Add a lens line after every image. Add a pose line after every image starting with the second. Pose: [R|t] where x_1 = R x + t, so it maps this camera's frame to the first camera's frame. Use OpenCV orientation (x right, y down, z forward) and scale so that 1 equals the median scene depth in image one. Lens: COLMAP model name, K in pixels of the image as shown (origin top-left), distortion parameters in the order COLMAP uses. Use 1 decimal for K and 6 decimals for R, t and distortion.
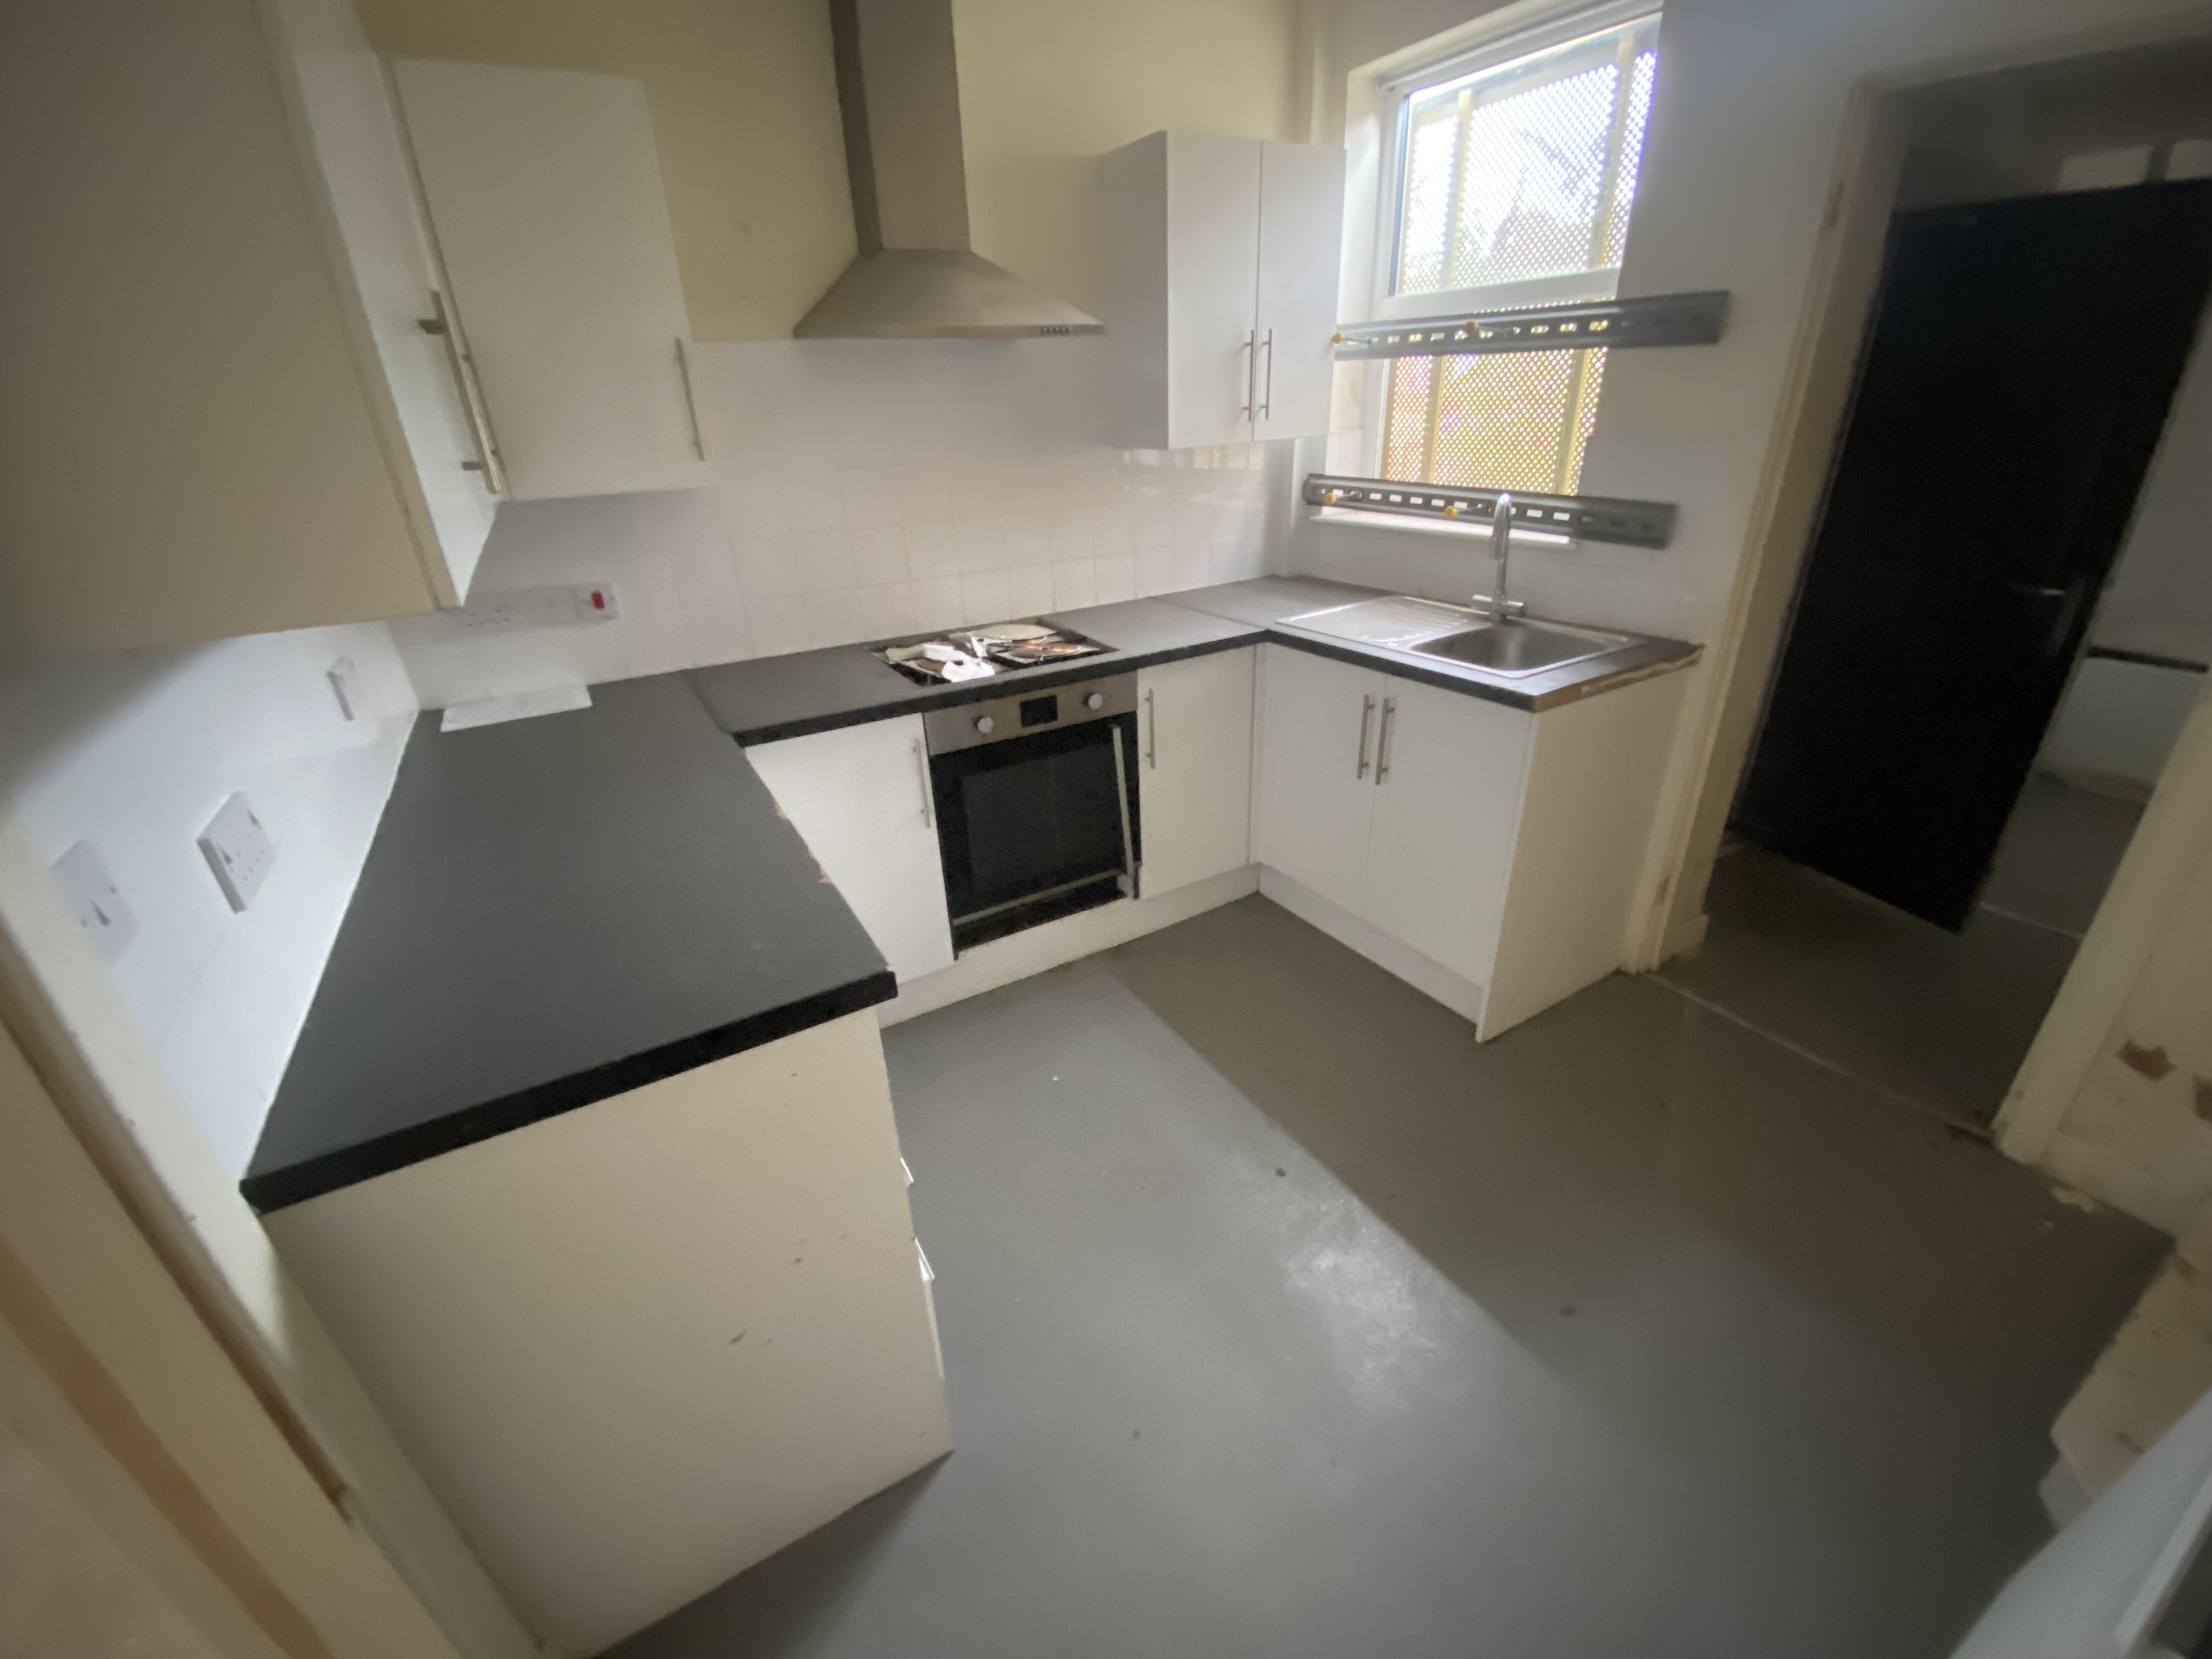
lens RADIAL K [[906.8, 0, 1121.9], [0, 906.8, 821.3], [0, 0, 1]] dist [0.023849, -0.020392]
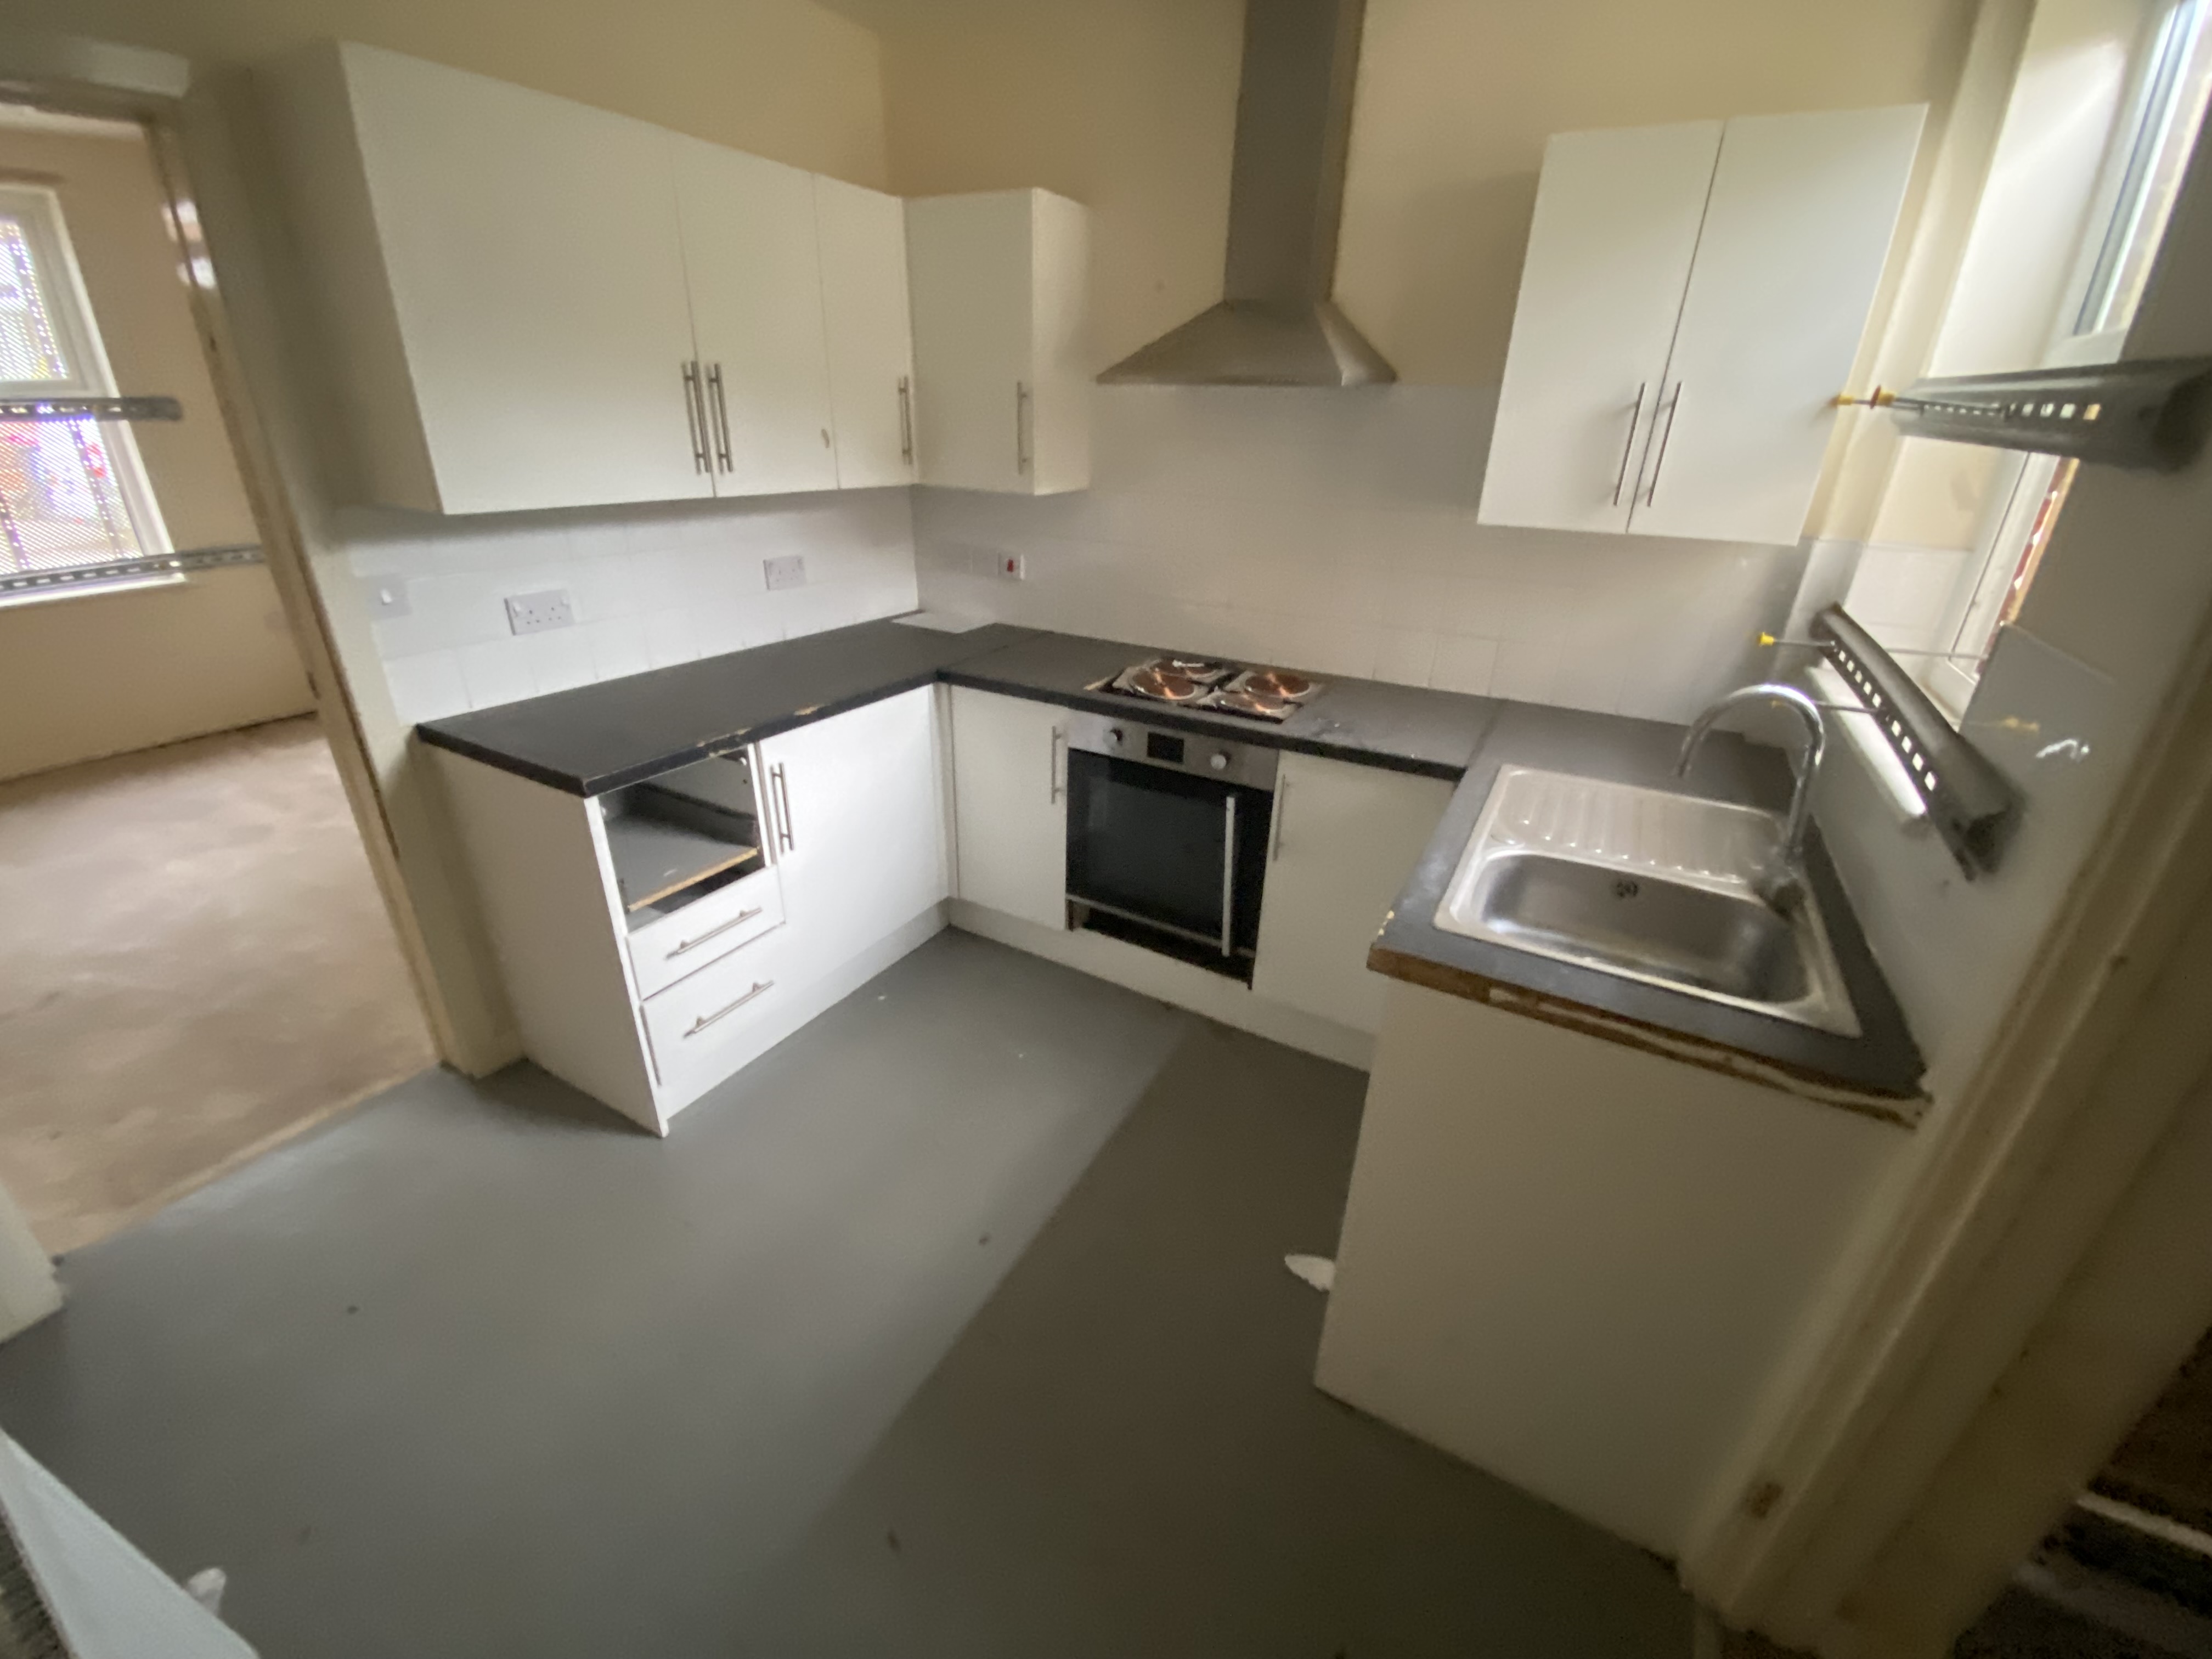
lens RADIAL K [[906.8, 0, 1121.9], [0, 906.8, 821.3], [0, 0, 1]] dist [0.023849, -0.020392]
pose [[0.491493, 0.400949, -0.773094, 0.684428], [-0.410585, 0.889547, 0.200317, -0.225022], [0.768020, 0.218966, 0.601830, 0.352031]]
